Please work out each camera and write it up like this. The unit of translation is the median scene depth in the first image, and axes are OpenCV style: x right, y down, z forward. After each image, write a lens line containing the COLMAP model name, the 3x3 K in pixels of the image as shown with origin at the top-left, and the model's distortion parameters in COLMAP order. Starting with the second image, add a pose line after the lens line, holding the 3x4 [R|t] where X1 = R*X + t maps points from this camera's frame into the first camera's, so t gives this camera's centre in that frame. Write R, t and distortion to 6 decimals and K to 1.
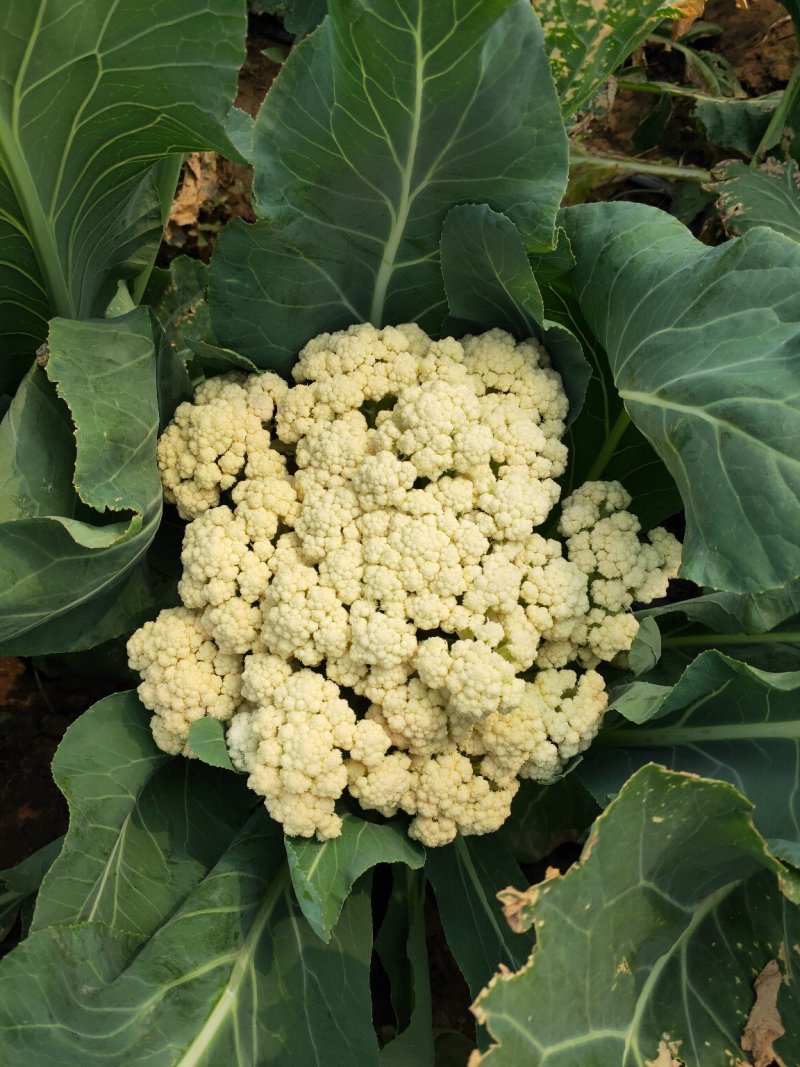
lens RADIAL K [[789.4, 0, 400.0], [0, 789.4, 533.5], [0, 0, 1]] dist [-0.005278, -0.057478]
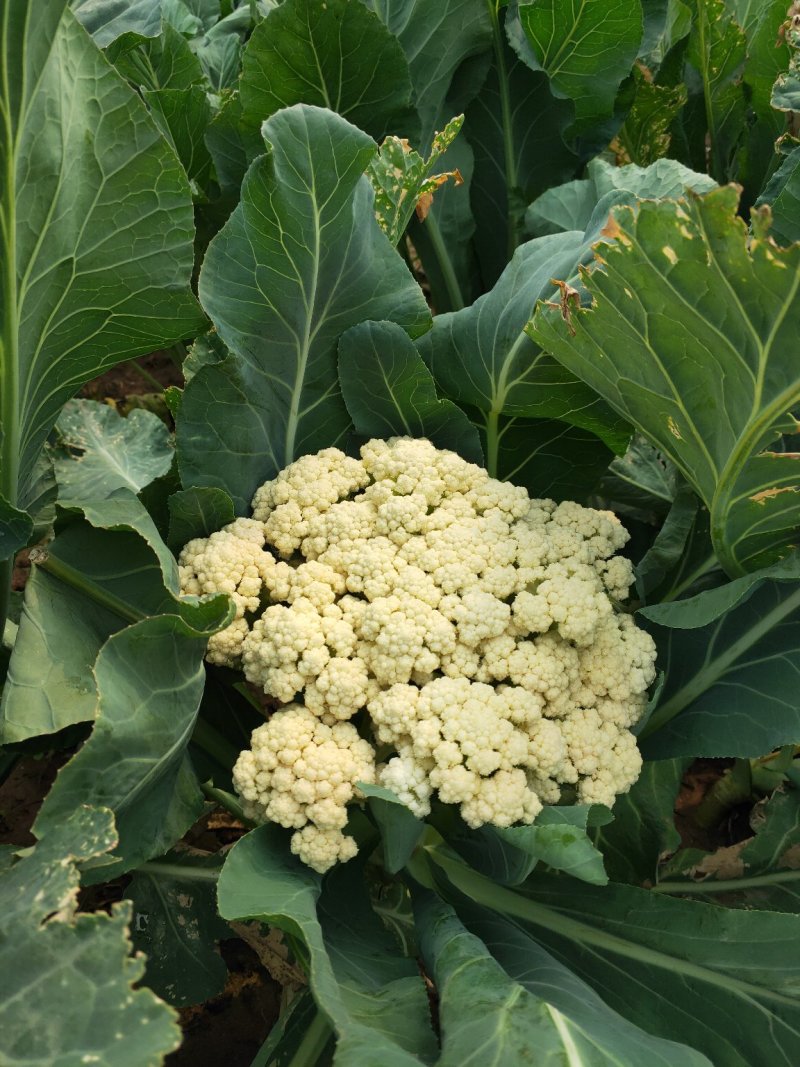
lens RADIAL K [[789.4, 0, 400.0], [0, 789.4, 533.5], [0, 0, 1]] dist [-0.005278, -0.057478]
pose [[0.850392, -0.332288, 0.407944, -0.530046], [0.478592, 0.810638, -0.337366, 0.358847], [-0.218592, 0.482132, 0.848390, 0.030606]]
